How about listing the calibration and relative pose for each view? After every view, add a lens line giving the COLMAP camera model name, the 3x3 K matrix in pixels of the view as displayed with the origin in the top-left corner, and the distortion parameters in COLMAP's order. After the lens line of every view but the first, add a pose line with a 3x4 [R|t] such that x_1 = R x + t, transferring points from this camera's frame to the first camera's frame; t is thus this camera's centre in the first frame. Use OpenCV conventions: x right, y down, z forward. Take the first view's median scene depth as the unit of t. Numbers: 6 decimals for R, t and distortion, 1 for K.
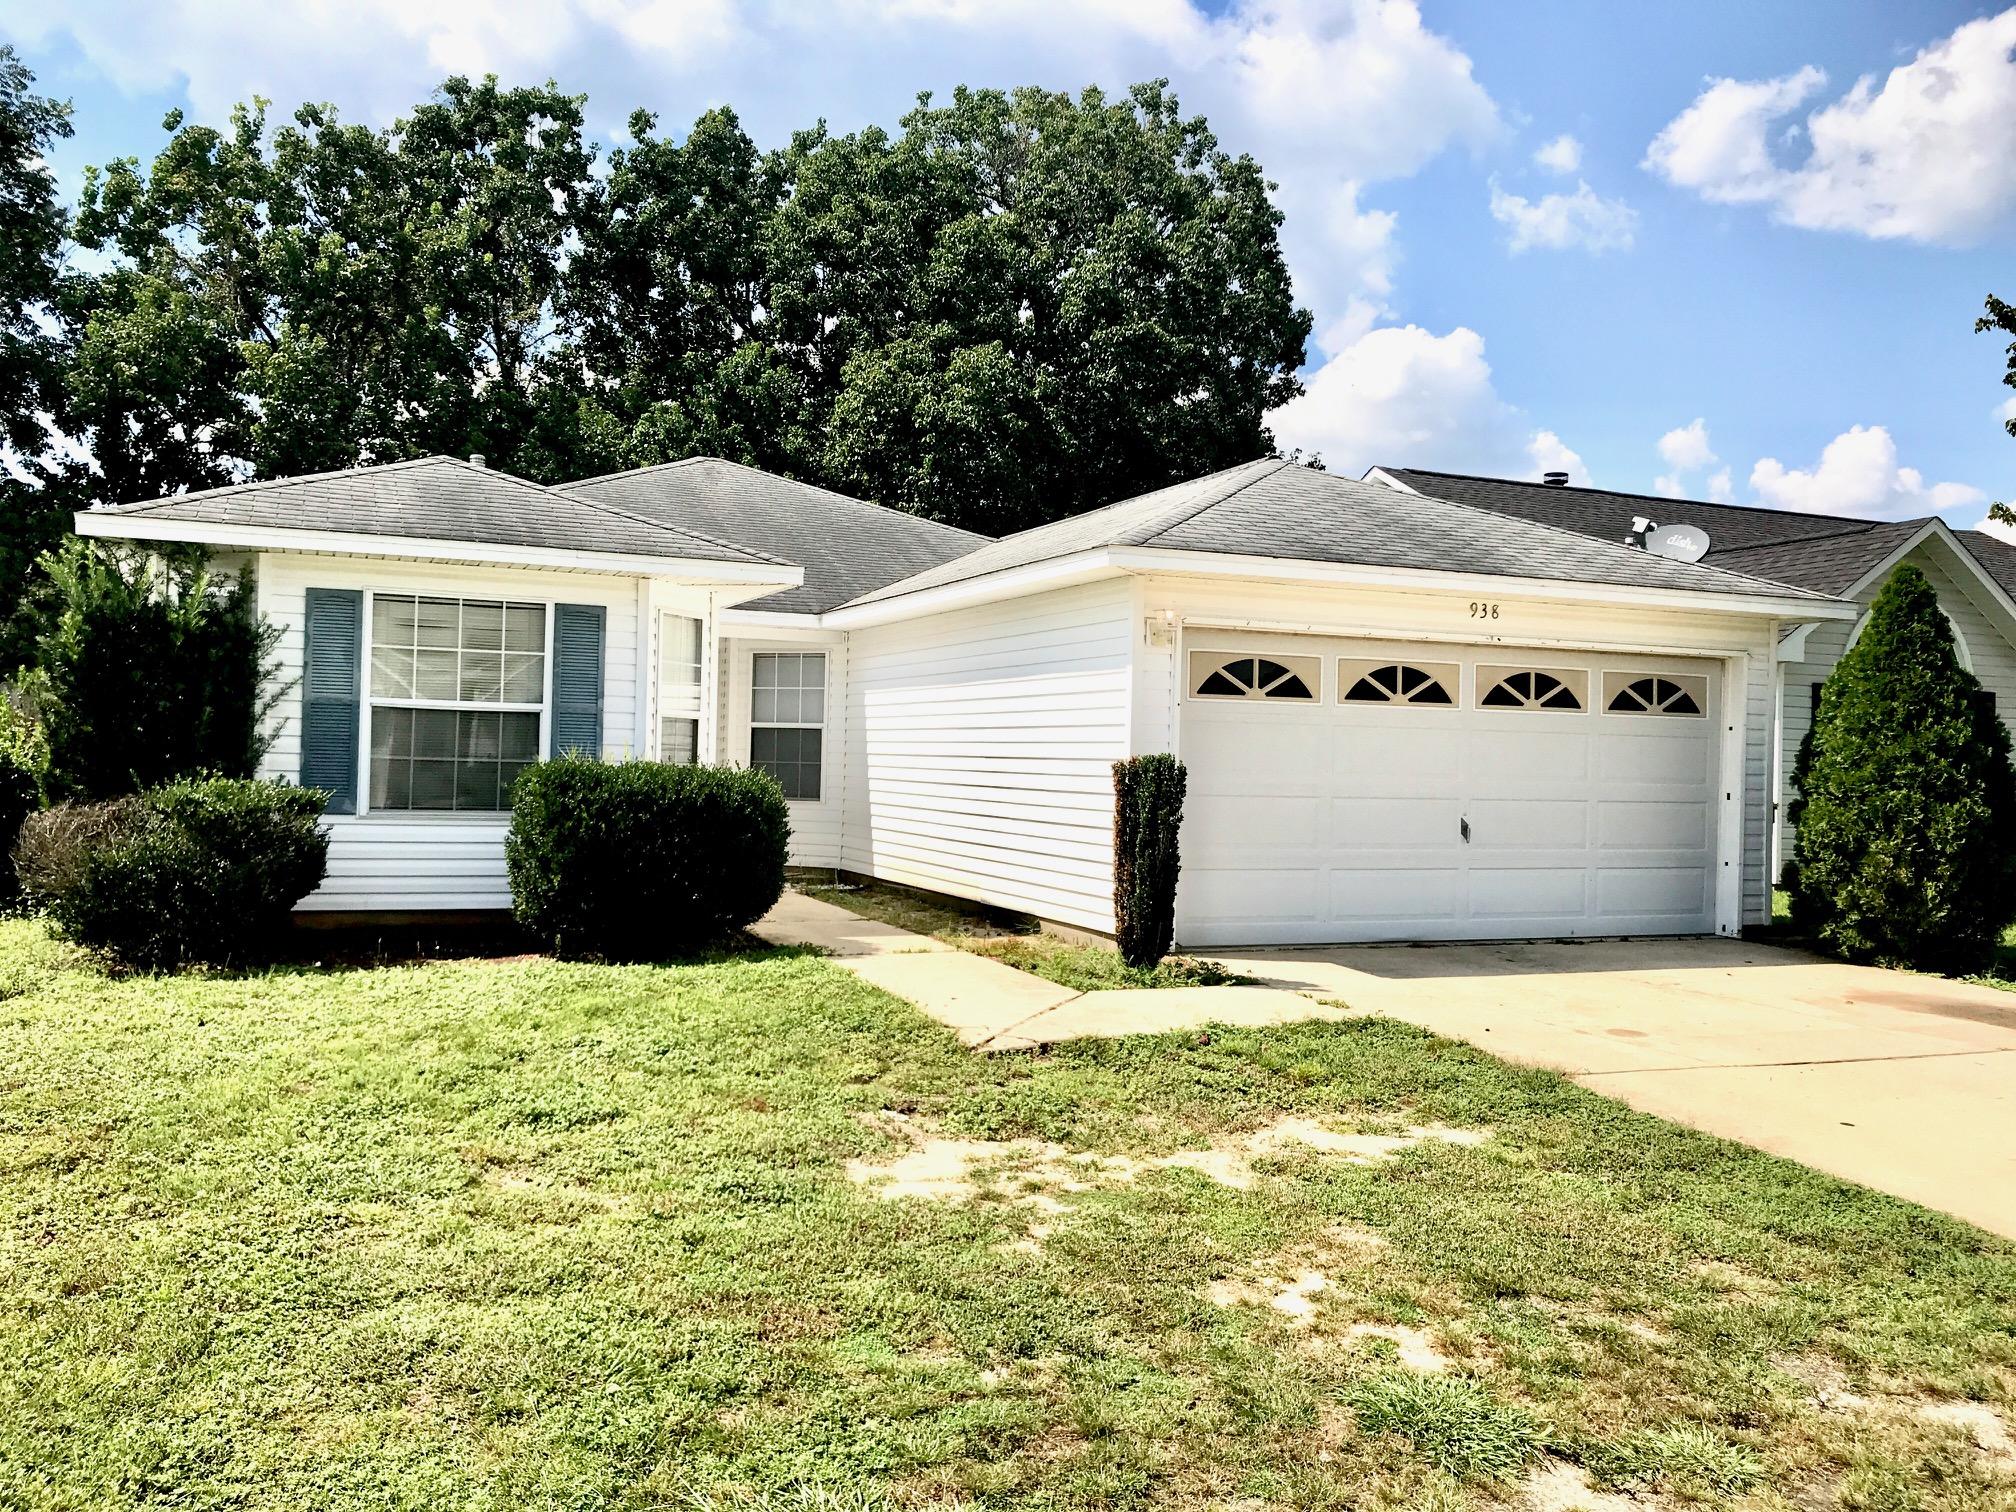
lens RADIAL K [[1684.9, 0, 1001.6], [0, 1684.9, 759.6], [0, 0, 1]] dist [0.037196, -0.046312]
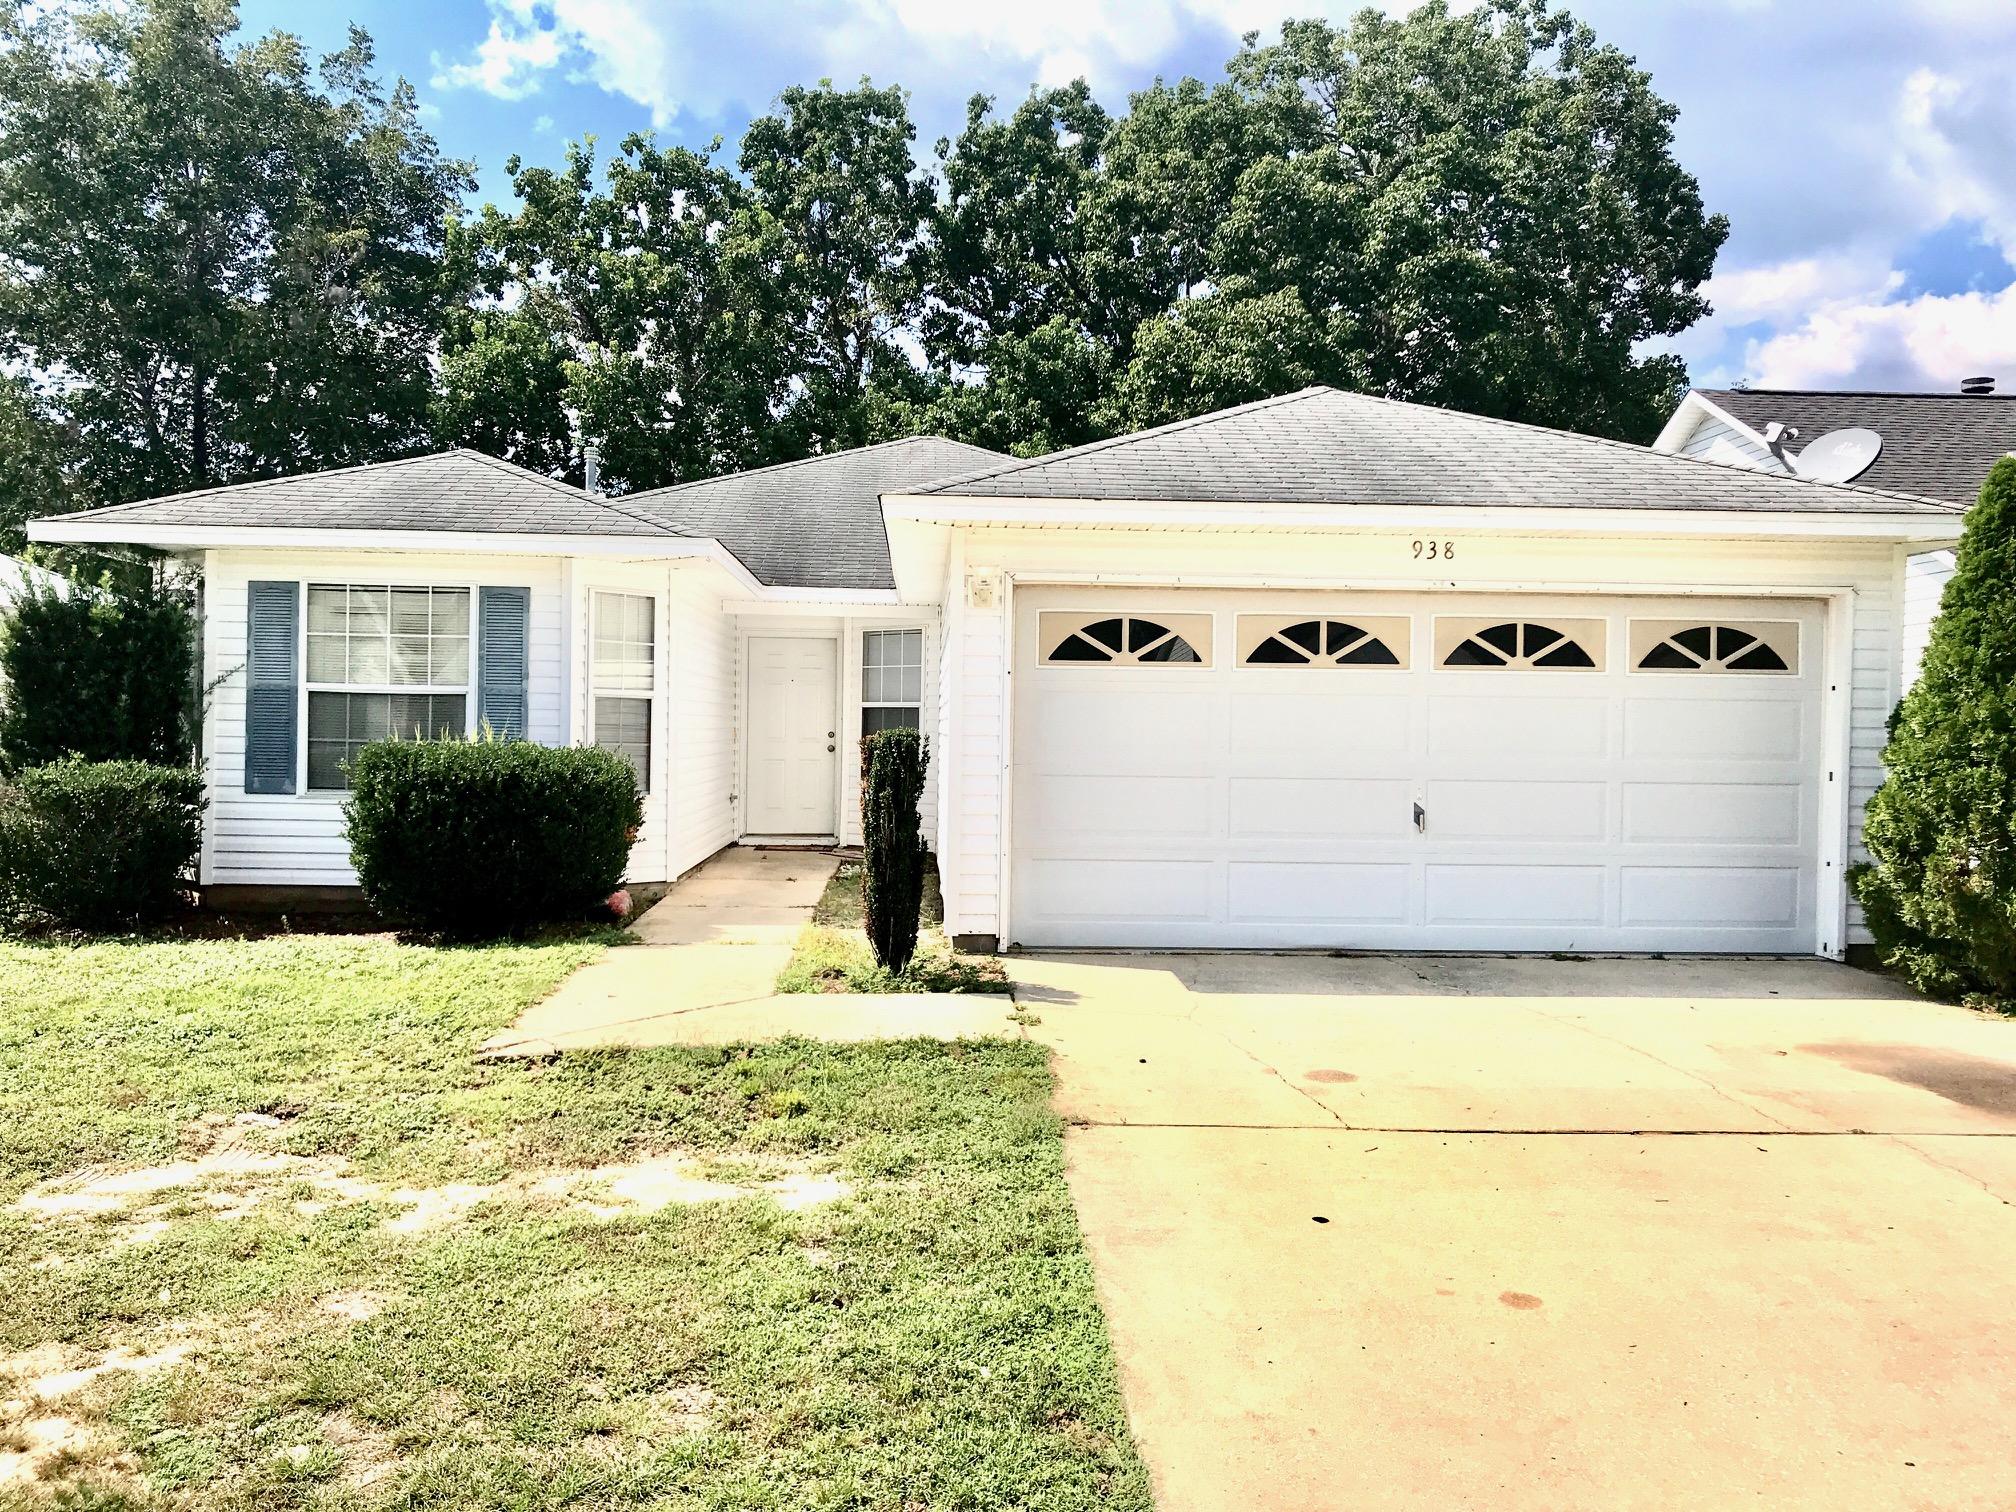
lens RADIAL K [[1684.9, 0, 1001.6], [0, 1684.9, 759.6], [0, 0, 1]] dist [0.037196, -0.046312]
pose [[0.935468, -0.004223, -0.353386, 0.373775], [0.007333, 0.999945, 0.007463, 0.005835], [0.353335, -0.009573, 0.935448, 0.155905]]
